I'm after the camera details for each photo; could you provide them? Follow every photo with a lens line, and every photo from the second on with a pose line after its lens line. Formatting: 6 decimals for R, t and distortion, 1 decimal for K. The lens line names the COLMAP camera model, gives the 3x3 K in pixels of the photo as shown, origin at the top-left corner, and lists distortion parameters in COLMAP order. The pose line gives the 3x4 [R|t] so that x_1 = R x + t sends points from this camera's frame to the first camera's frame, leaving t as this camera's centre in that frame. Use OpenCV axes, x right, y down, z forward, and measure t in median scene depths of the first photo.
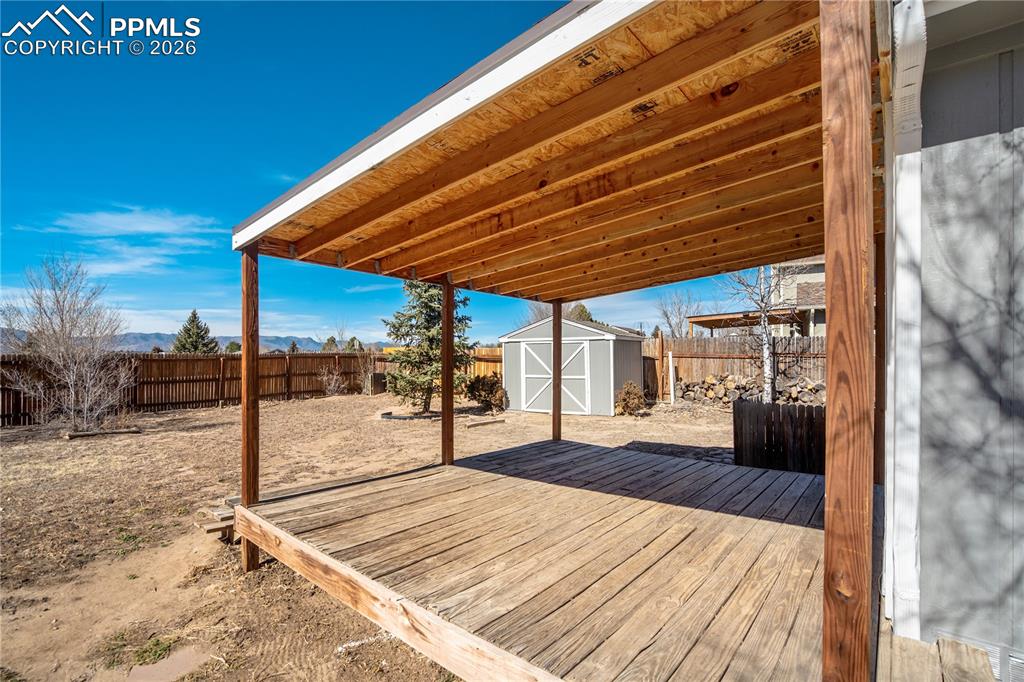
lens RADIAL K [[494.5, 0, 513.9], [0, 494.5, 357.5], [0, 0, 1]] dist [-0.001138, 0.000099]
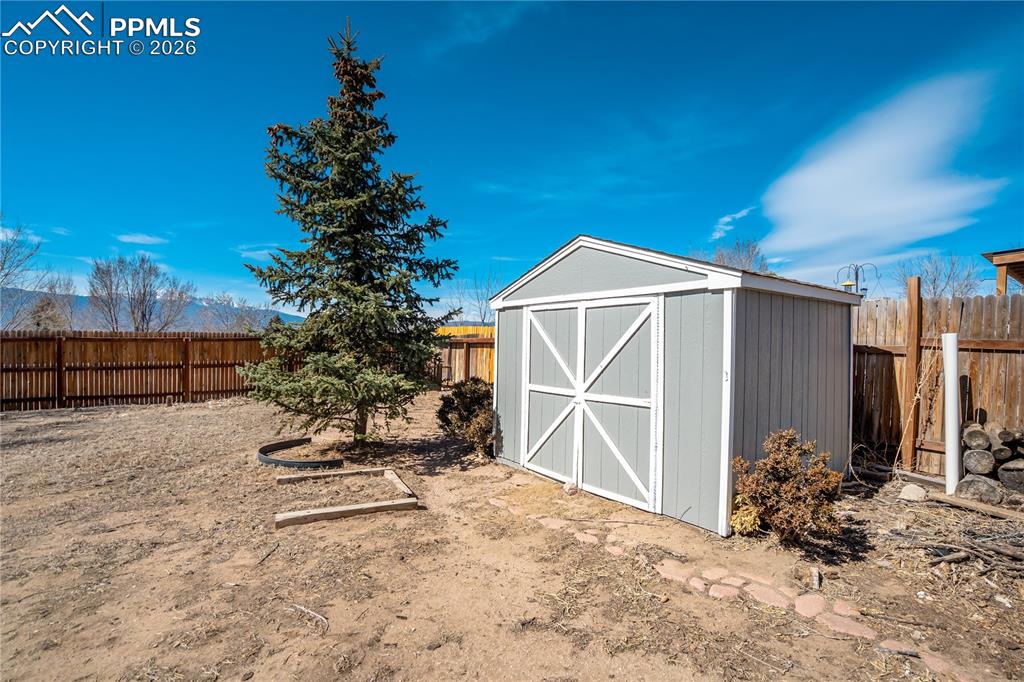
lens RADIAL K [[494.5, 0, 513.9], [0, 494.5, 357.5], [0, 0, 1]] dist [-0.001138, 0.000099]
pose [[0.932016, 0.027576, -0.361366, 0.162150], [-0.017876, 0.999385, 0.030158, -0.000341], [0.361976, -0.021648, 0.931936, 0.580633]]
